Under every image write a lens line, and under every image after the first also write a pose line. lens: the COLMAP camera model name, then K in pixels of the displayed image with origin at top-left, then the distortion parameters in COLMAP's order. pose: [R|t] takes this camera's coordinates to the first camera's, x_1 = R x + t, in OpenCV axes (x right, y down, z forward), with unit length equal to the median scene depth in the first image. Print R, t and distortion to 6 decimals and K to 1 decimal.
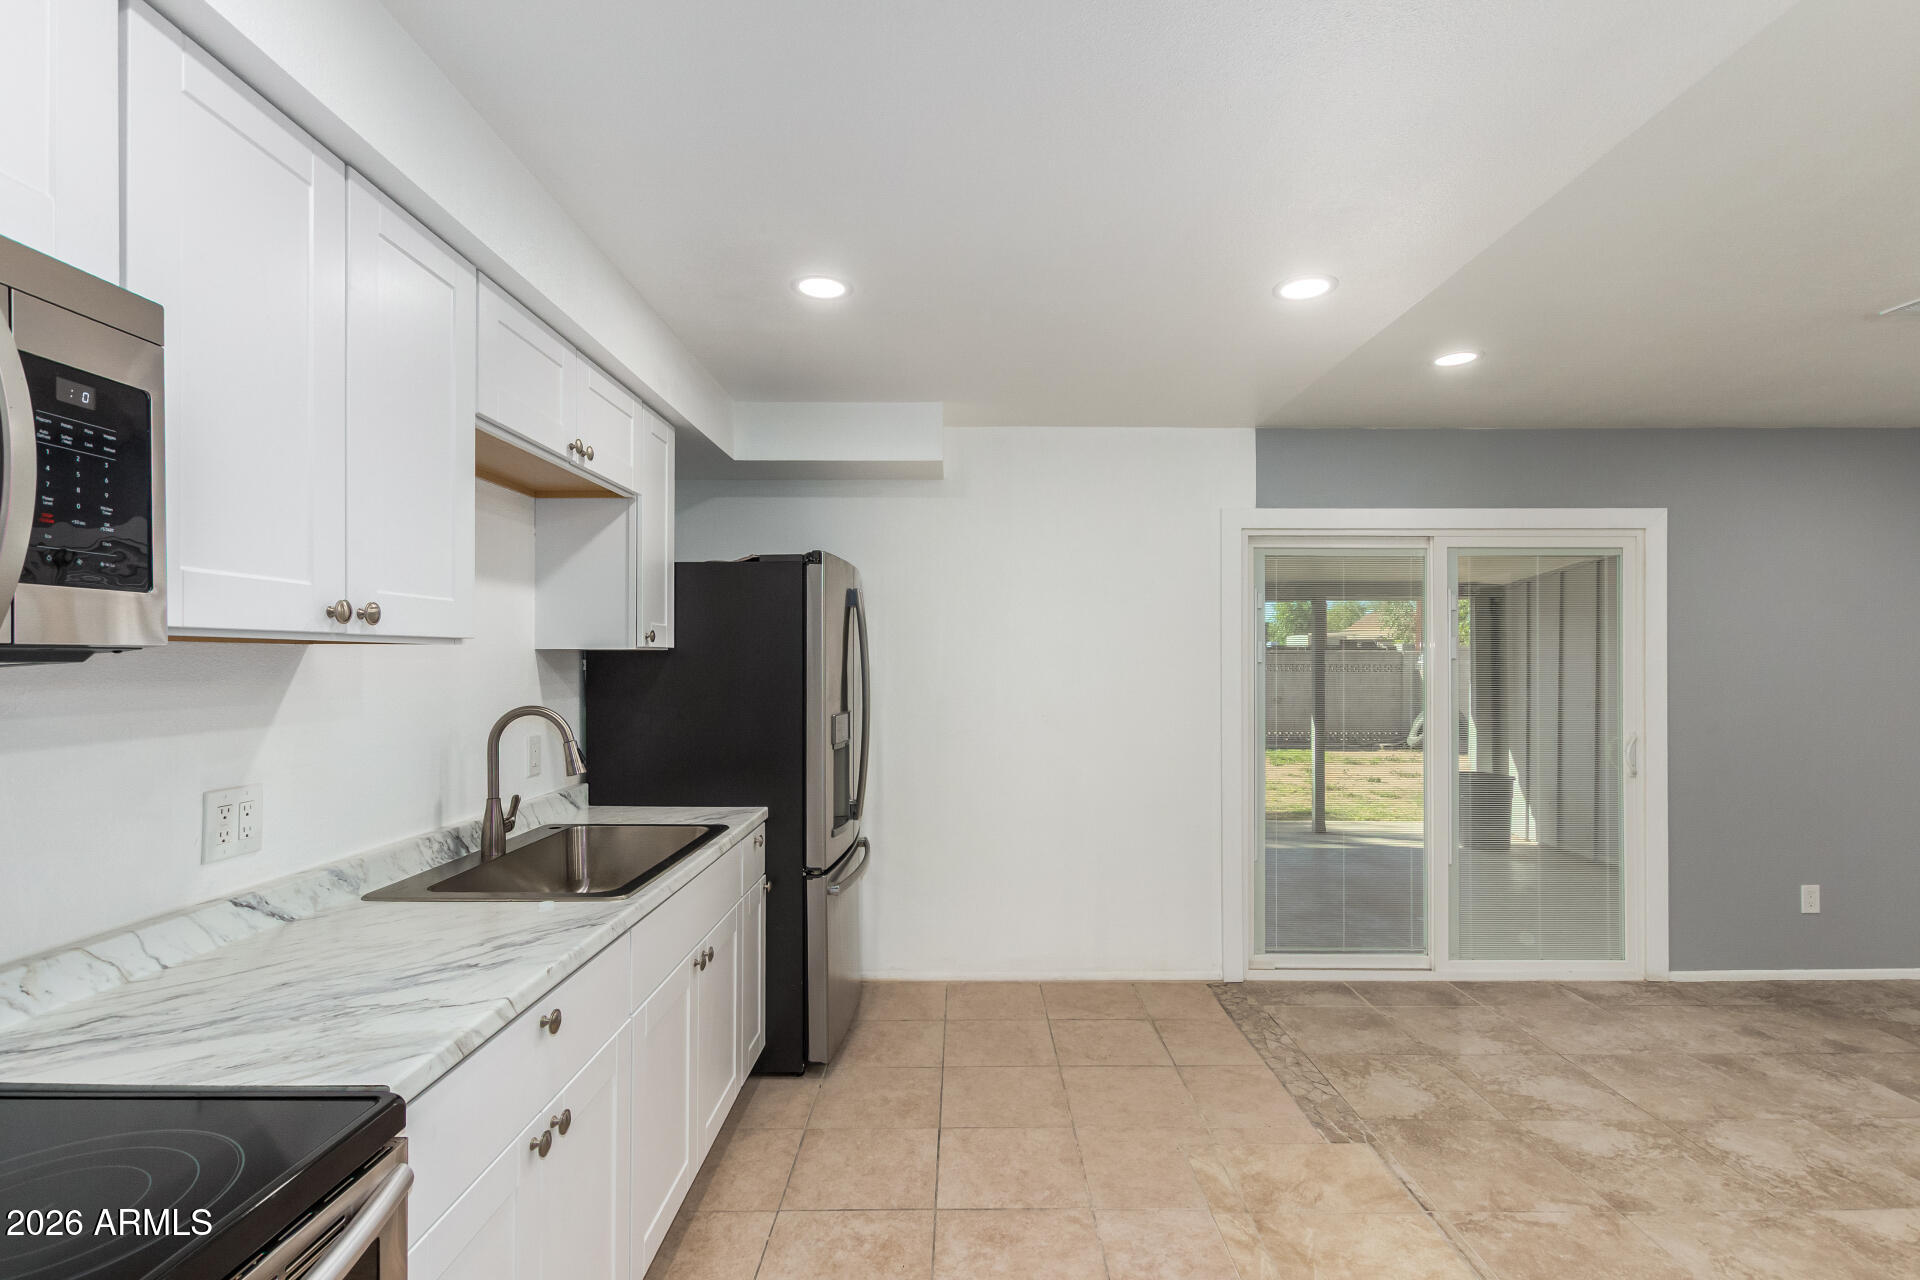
lens RADIAL K [[875.4, 0, 969.8], [0, 875.4, 653.8], [0, 0, 1]] dist [0.006208, -0.004801]
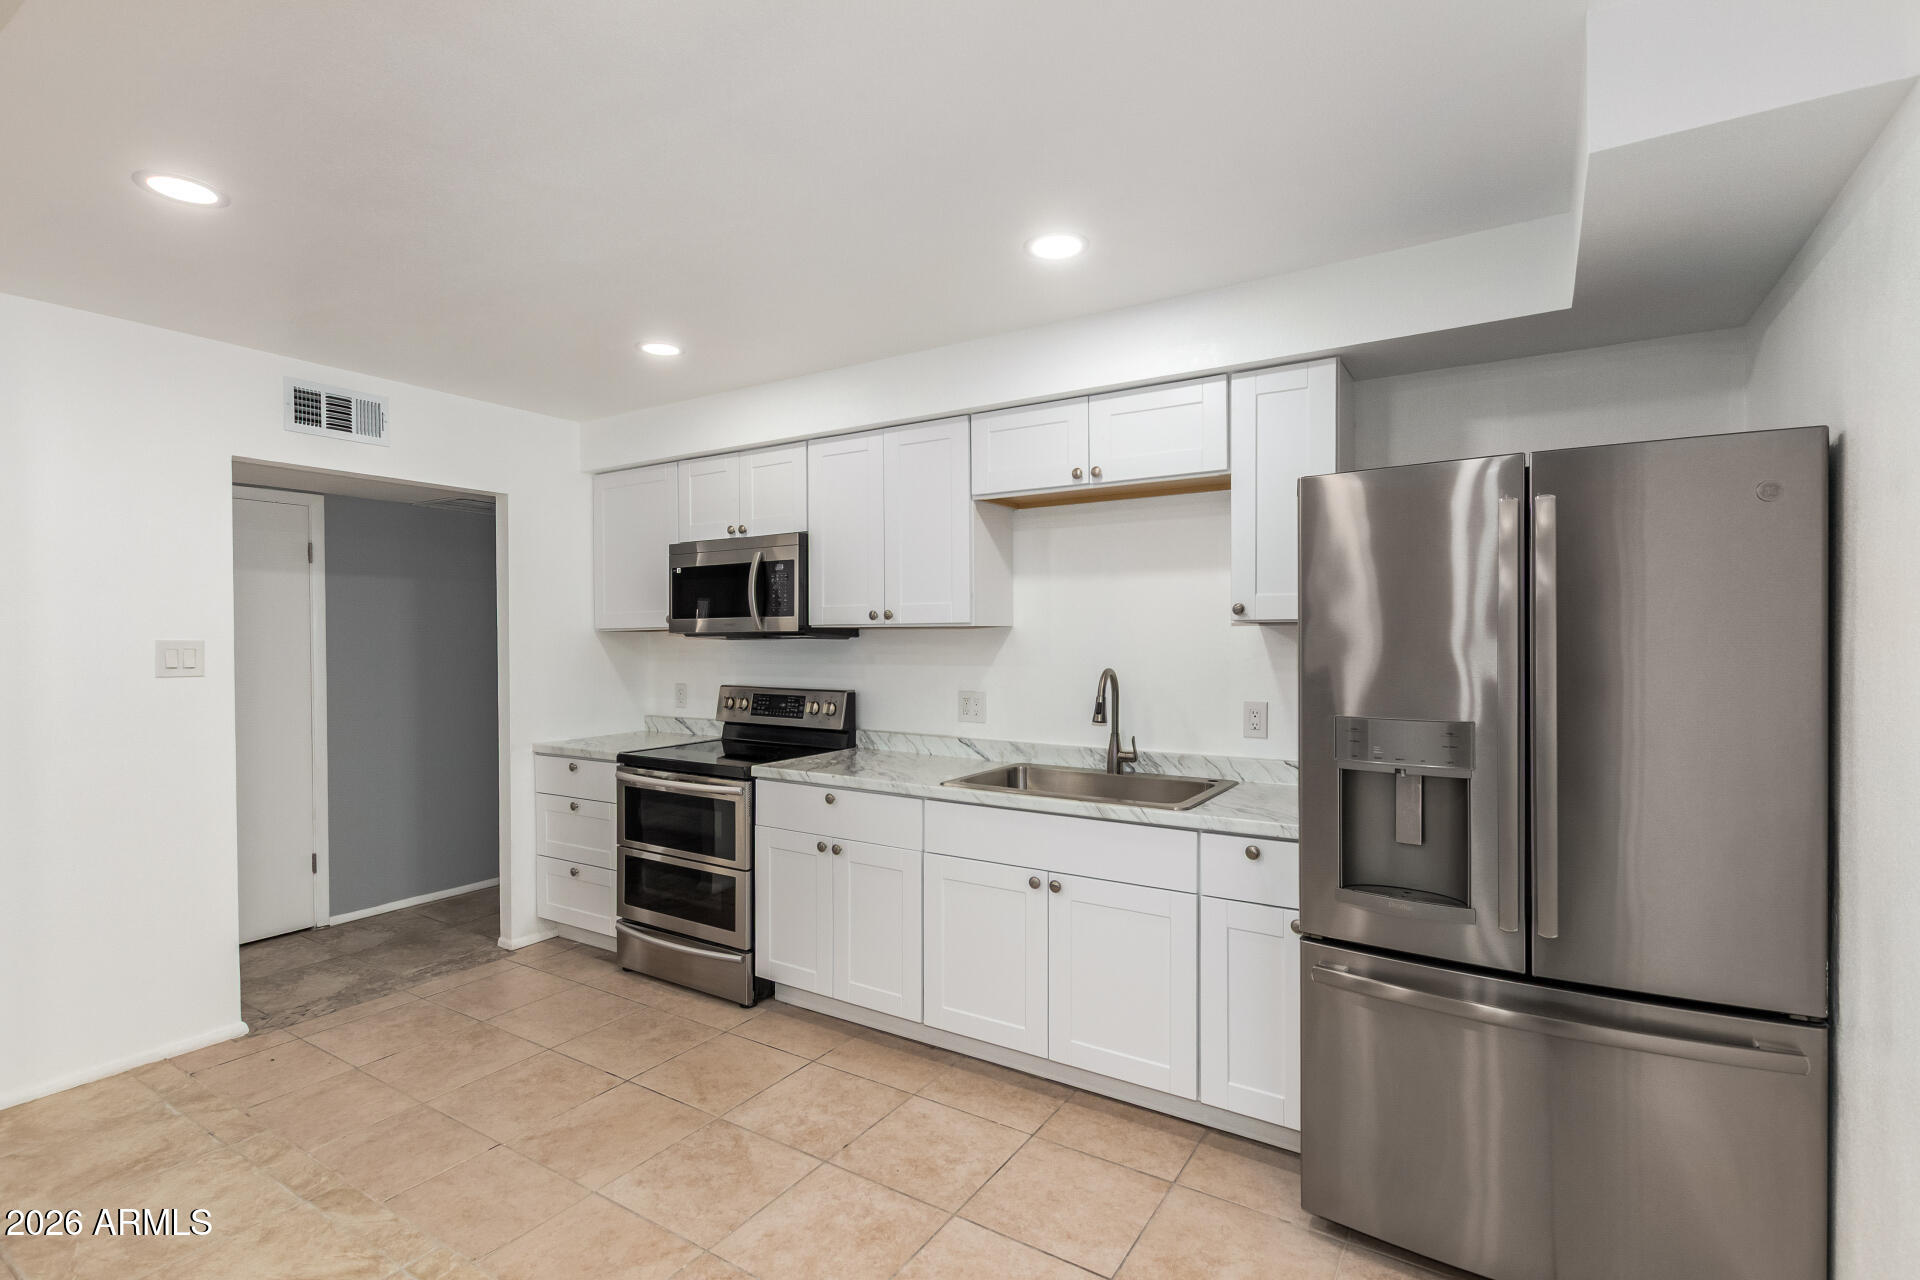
lens RADIAL K [[875.4, 0, 969.9], [0, 875.4, 644.9], [0, 0, 1]] dist [0.006208, -0.004801]
pose [[-0.522425, 0.004189, -0.852675, 1.035355], [0.009037, 0.999959, -0.000624, 0.032865], [0.852637, -0.008032, -0.522442, 2.082562]]
